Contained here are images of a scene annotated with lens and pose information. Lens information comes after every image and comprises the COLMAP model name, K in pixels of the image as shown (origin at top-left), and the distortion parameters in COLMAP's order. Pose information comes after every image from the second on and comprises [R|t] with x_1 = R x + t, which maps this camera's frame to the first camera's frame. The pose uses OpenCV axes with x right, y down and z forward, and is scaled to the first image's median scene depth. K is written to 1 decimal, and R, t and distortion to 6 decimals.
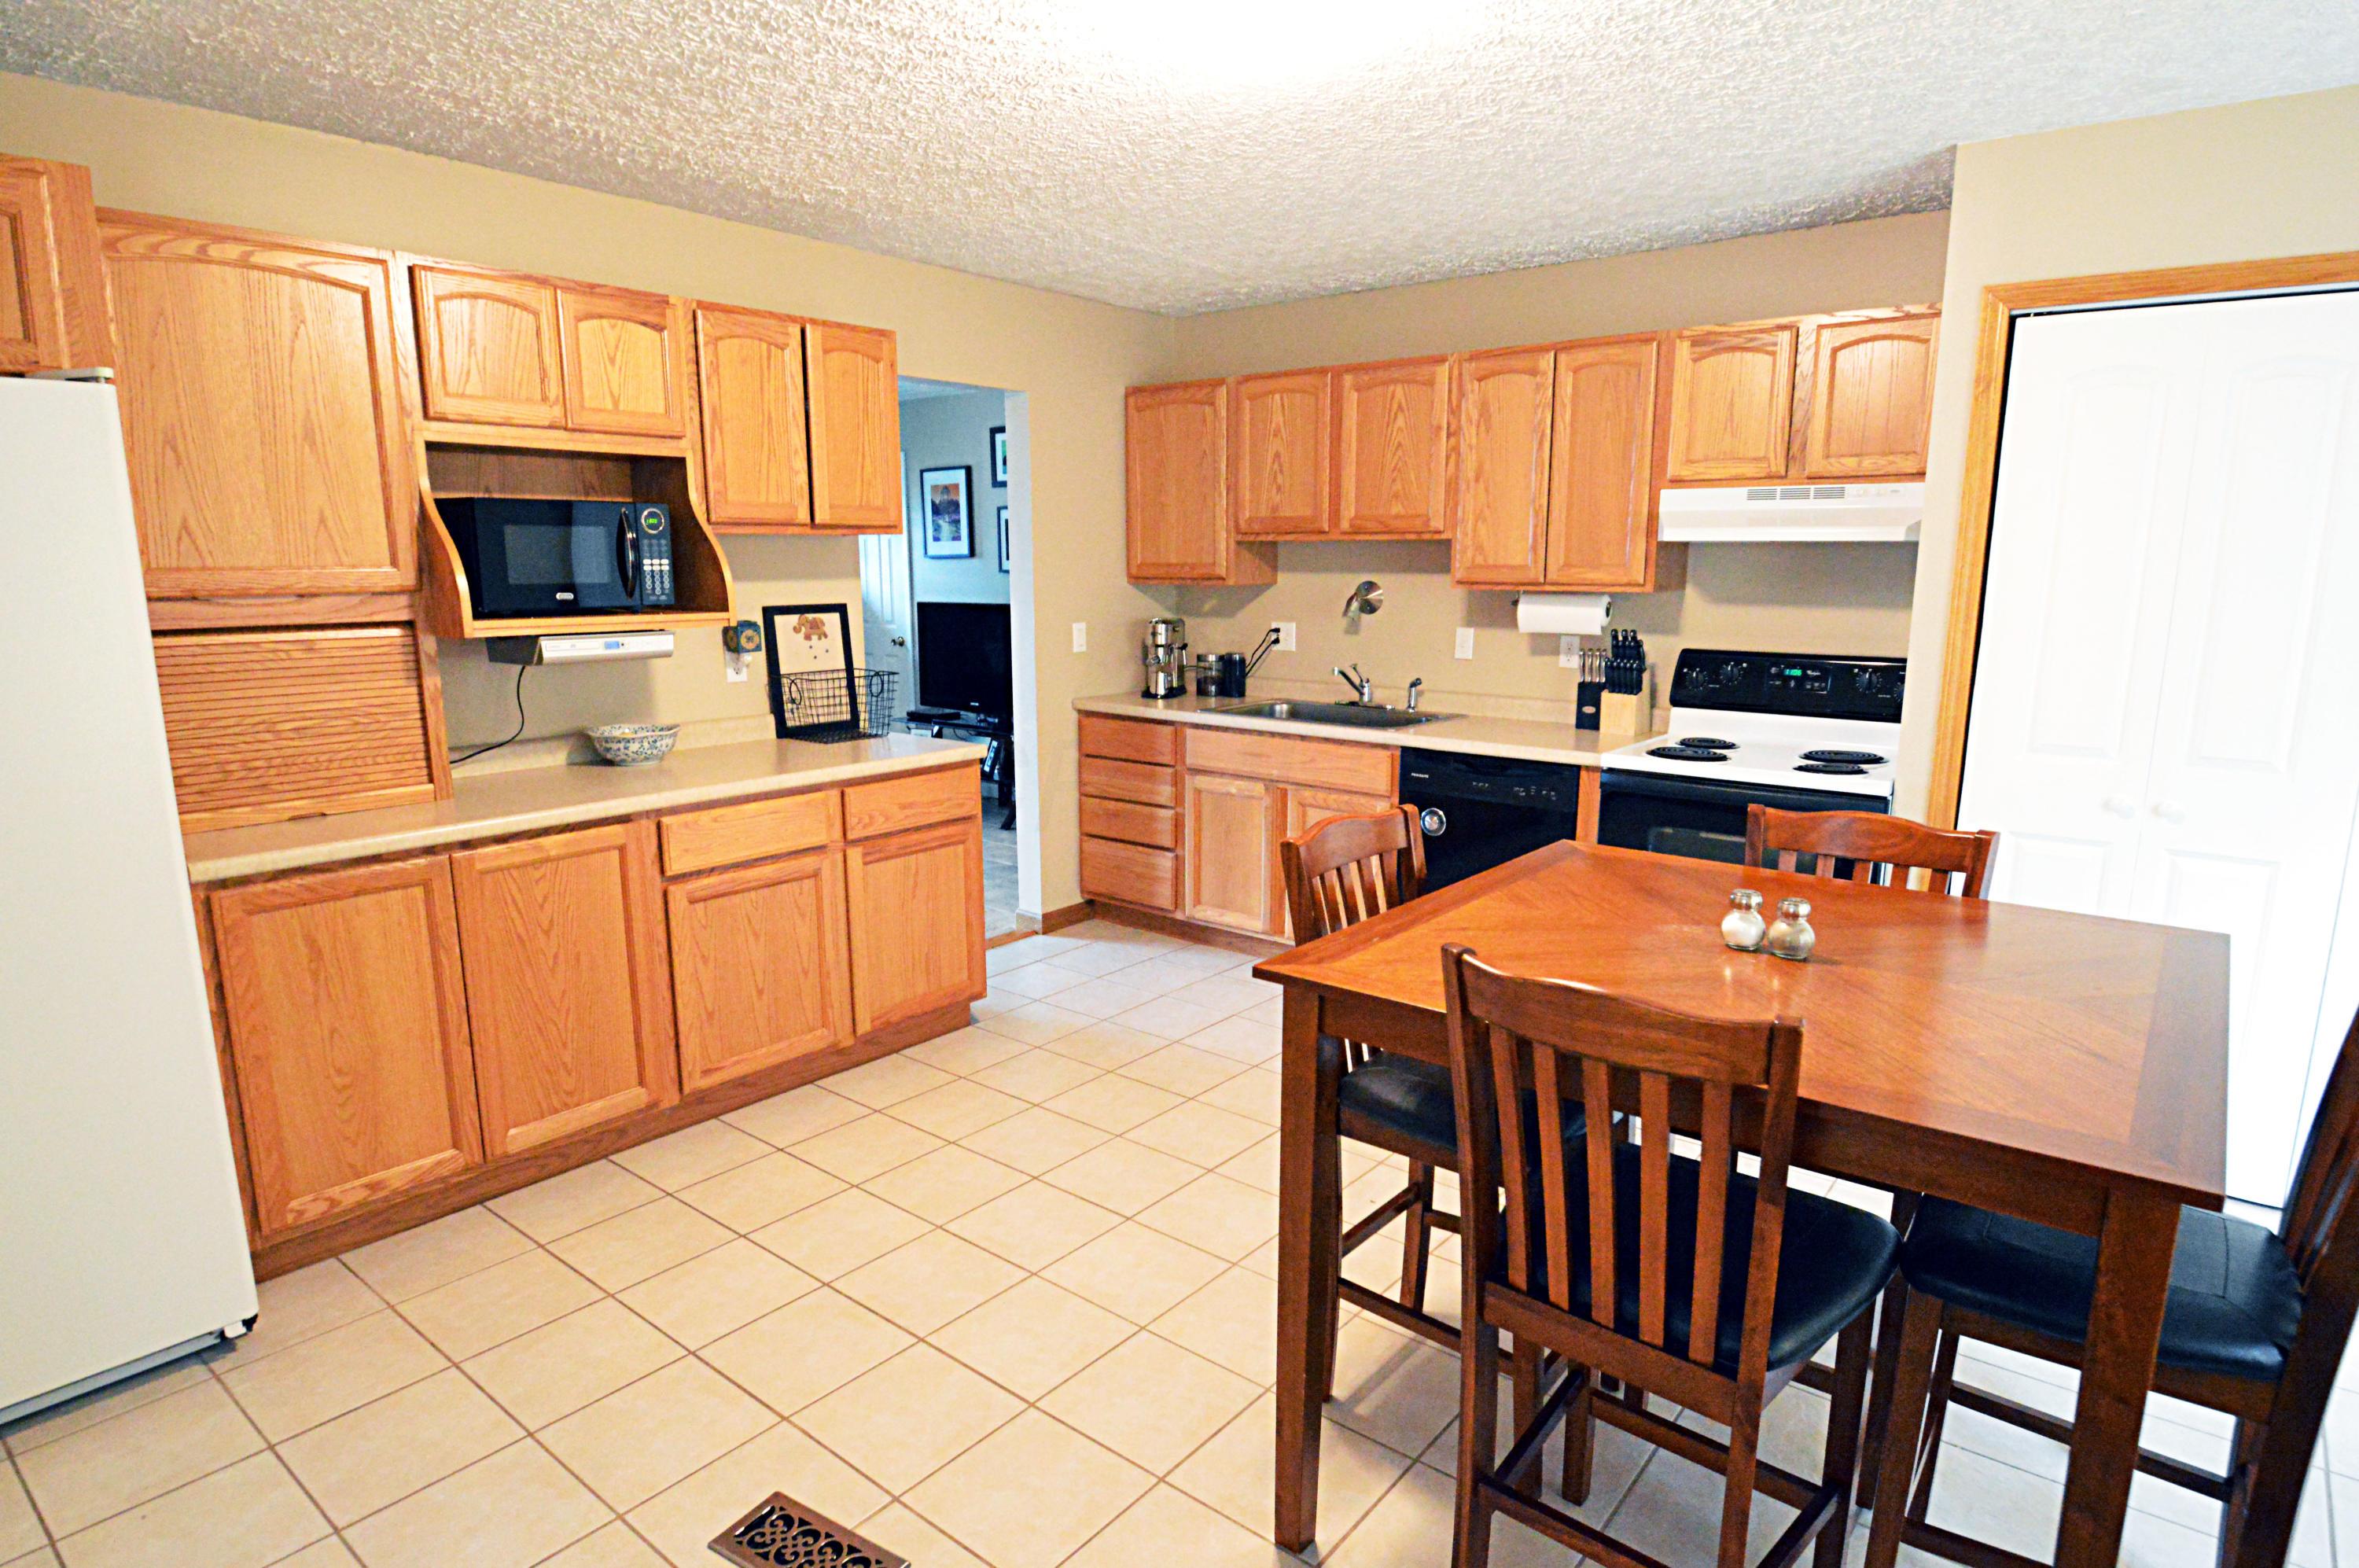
lens RADIAL K [[1296.4, 0, 1206.3], [0, 1296.4, 792.8], [0, 0, 1]] dist [-0.030934, -0.000851]
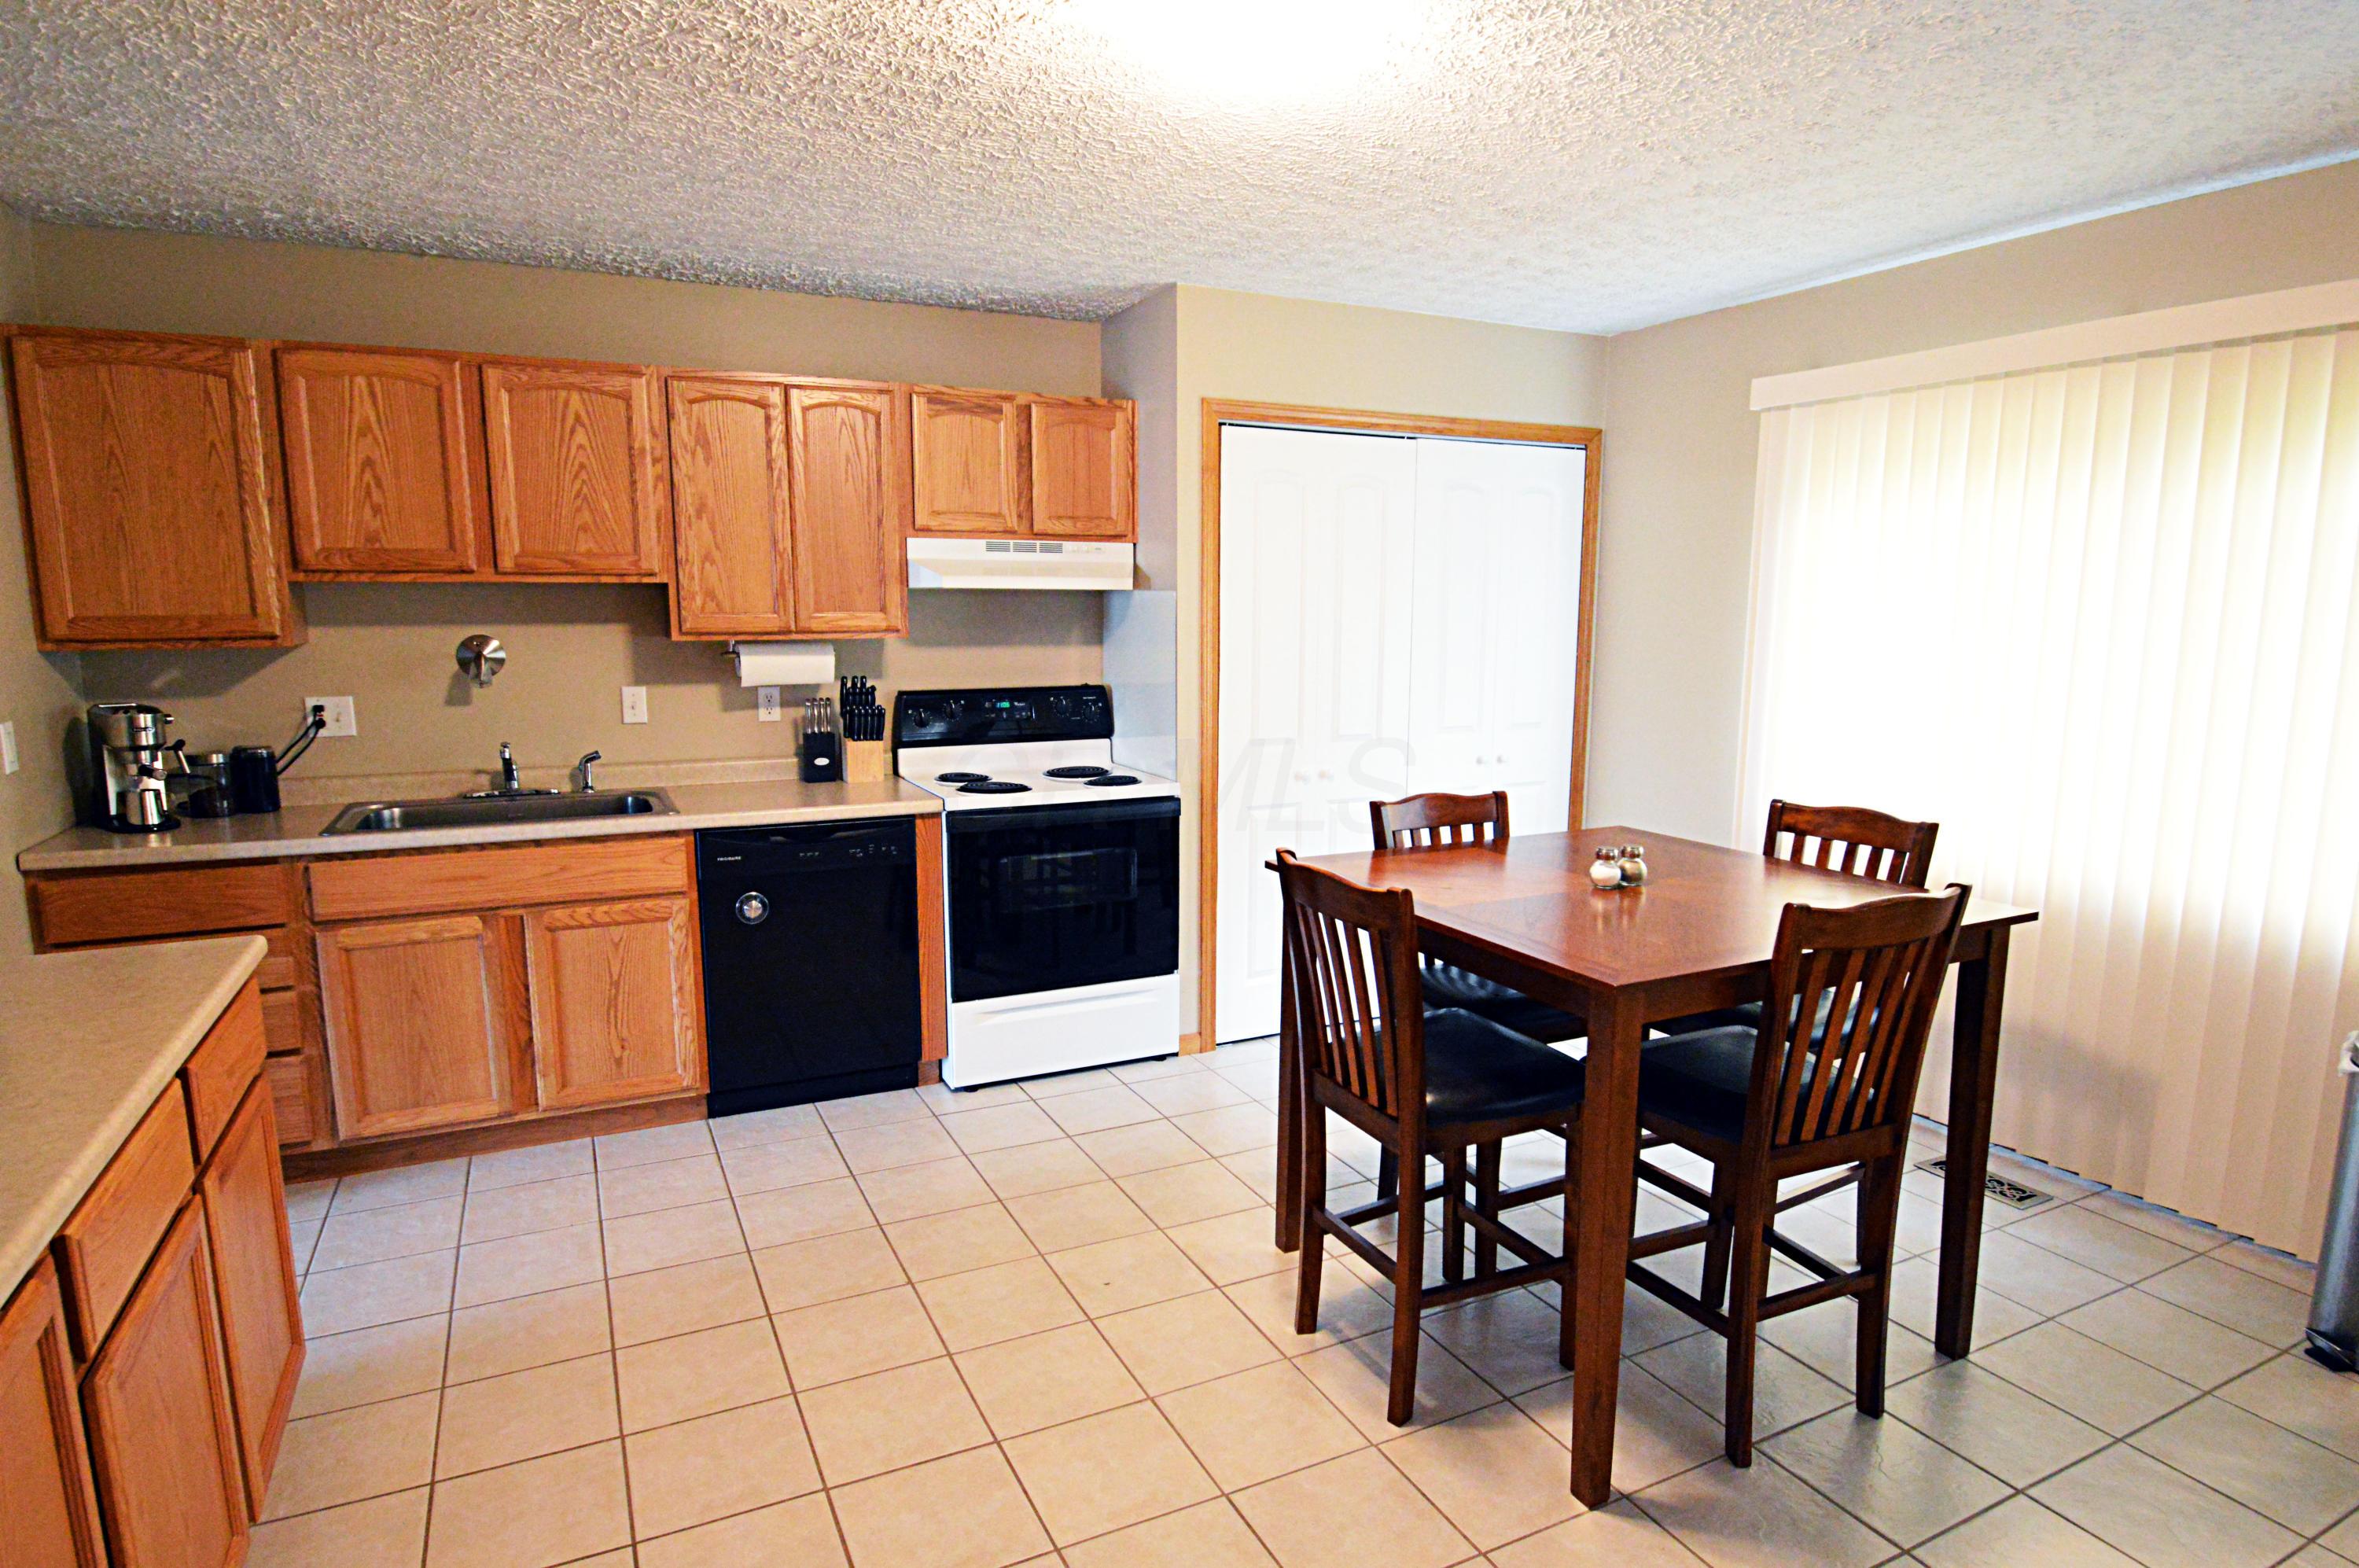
lens RADIAL K [[1257.8, 0, 1179.5], [0, 1257.8, 784.0], [0, 0, 1]] dist [-0.026773, -0.000582]
pose [[0.424098, -0.128589, 0.896441, -0.417845], [0.158773, 0.985094, 0.066192, -0.065580], [-0.891590, 0.114259, 0.438193, 0.346851]]
